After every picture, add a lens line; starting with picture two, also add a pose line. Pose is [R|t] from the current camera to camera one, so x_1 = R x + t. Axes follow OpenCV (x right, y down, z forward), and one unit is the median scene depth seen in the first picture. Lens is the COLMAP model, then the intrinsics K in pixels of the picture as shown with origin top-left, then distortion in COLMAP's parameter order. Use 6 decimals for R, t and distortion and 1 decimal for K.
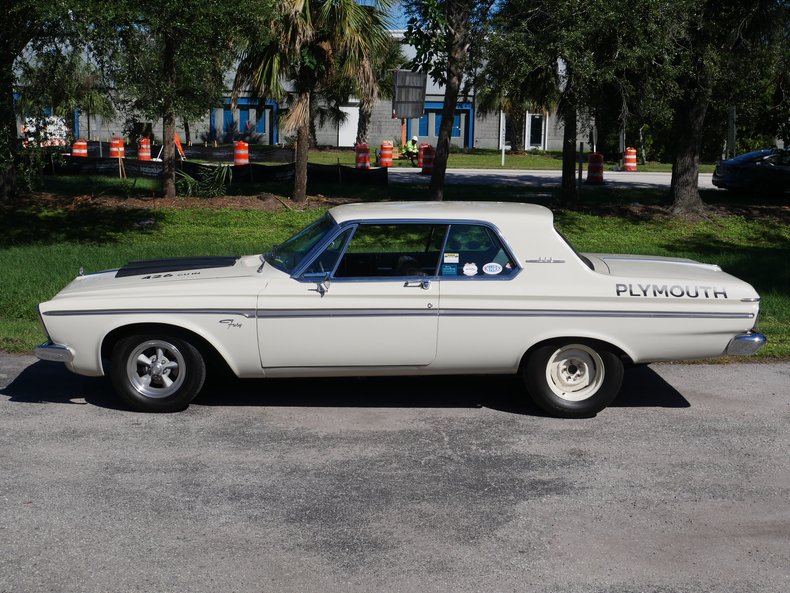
lens RADIAL K [[1157.5, 0, 395.0], [0, 1157.5, 296.5], [0, 0, 1]] dist [-0.008119, -0.000183]
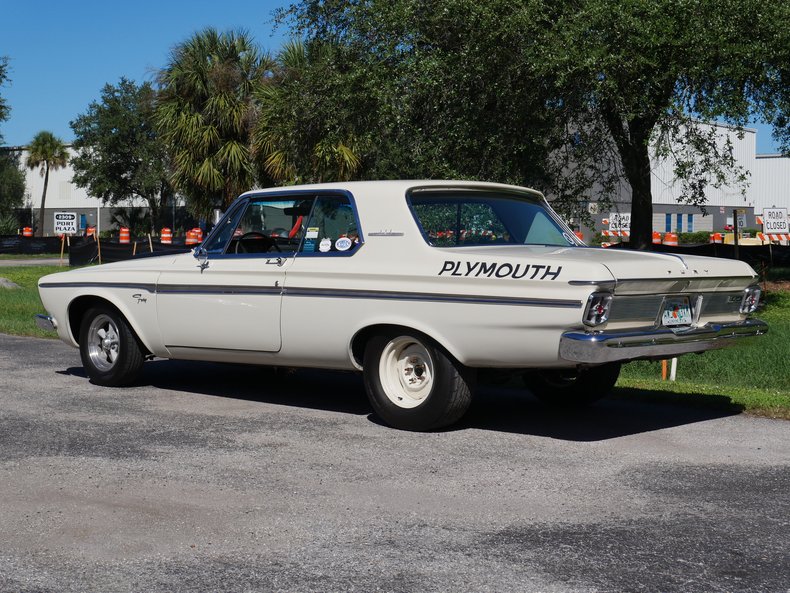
lens RADIAL K [[1272.9, 0, 395.0], [0, 1272.9, 296.5], [0, 0, 1]] dist [-0.026329, 0.061761]
pose [[0.726384, 0.020225, -0.686991, 0.758842], [-0.096340, 0.992694, -0.072640, 0.079029], [0.680503, 0.118950, 0.723026, 0.350245]]
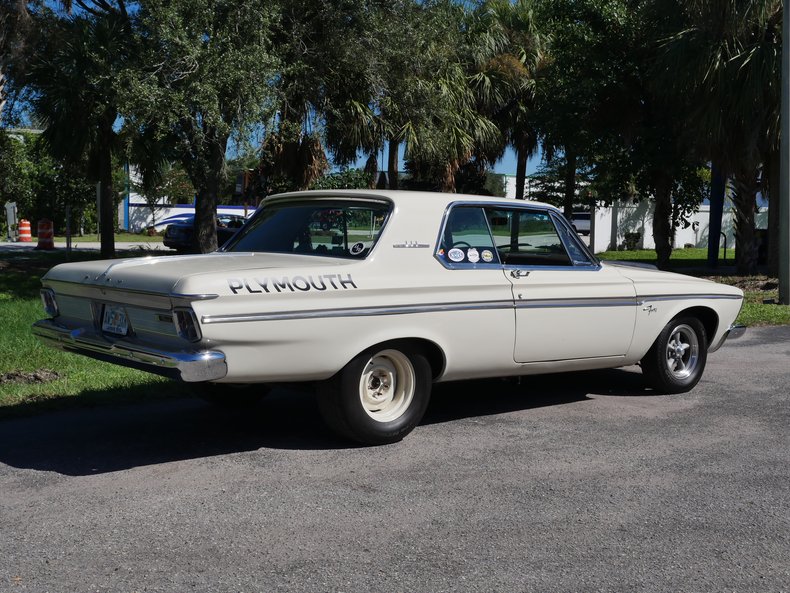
lens RADIAL K [[1021.7, 0, 395.0], [0, 1021.7, 296.5], [0, 0, 1]] dist [0.005524, -0.065040]
pose [[0.773819, -0.052522, 0.631226, -0.743137], [0.094744, 0.994942, -0.033361, 0.022172], [-0.626281, 0.085621, 0.774881, 0.435921]]
